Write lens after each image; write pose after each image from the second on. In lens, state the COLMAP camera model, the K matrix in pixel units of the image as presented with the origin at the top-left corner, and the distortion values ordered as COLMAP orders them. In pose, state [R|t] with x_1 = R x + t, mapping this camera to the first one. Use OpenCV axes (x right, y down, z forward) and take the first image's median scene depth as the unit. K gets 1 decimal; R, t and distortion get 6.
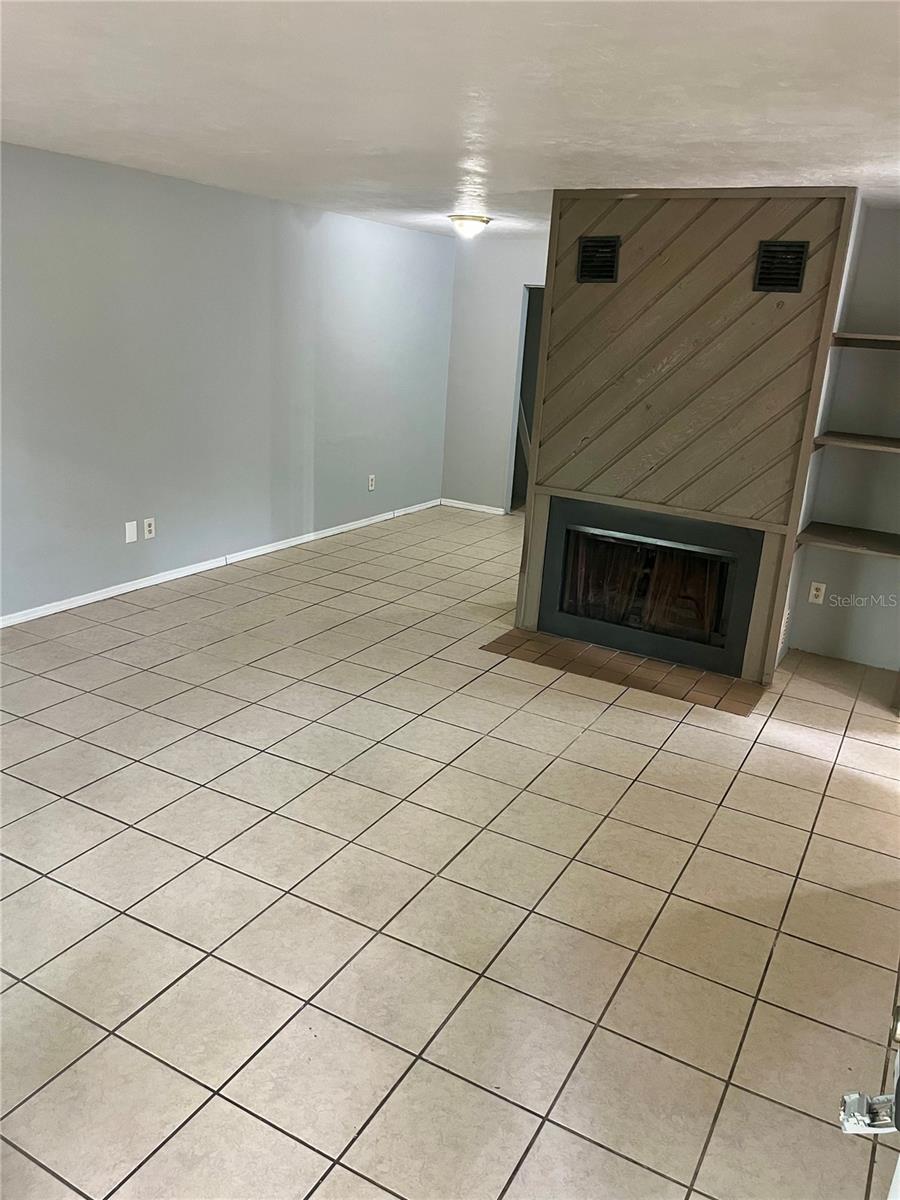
lens RADIAL K [[909.3, 0, 452.5], [0, 909.3, 600.0], [0, 0, 1]] dist [0.057756, -0.081050]
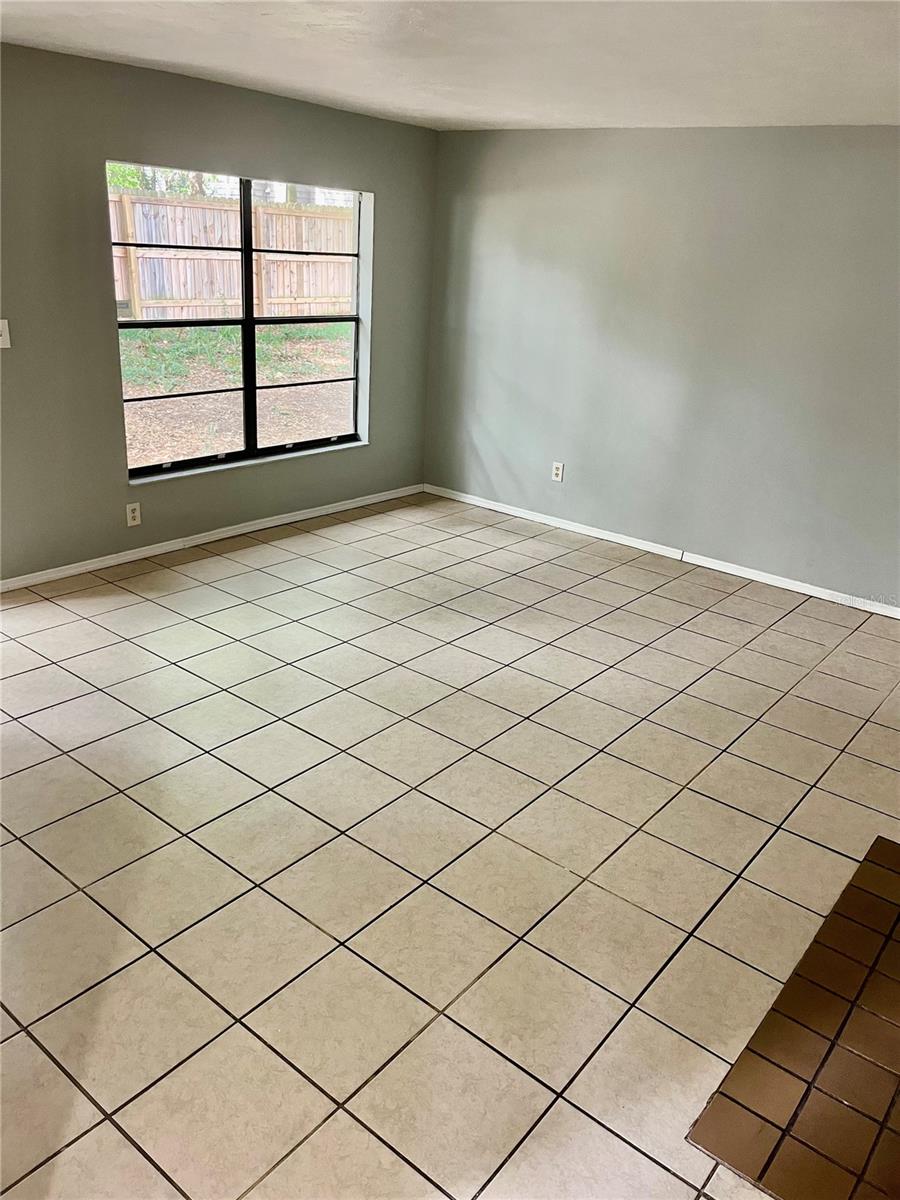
lens RADIAL K [[909.3, 0, 451.4], [0, 909.3, 600.5], [0, 0, 1]] dist [0.057756, -0.081050]
pose [[-0.167742, 0.293693, -0.941067, 0.681788], [-0.362796, 0.869210, 0.335935, -0.207180], [0.916647, 0.397766, -0.039252, 0.803781]]
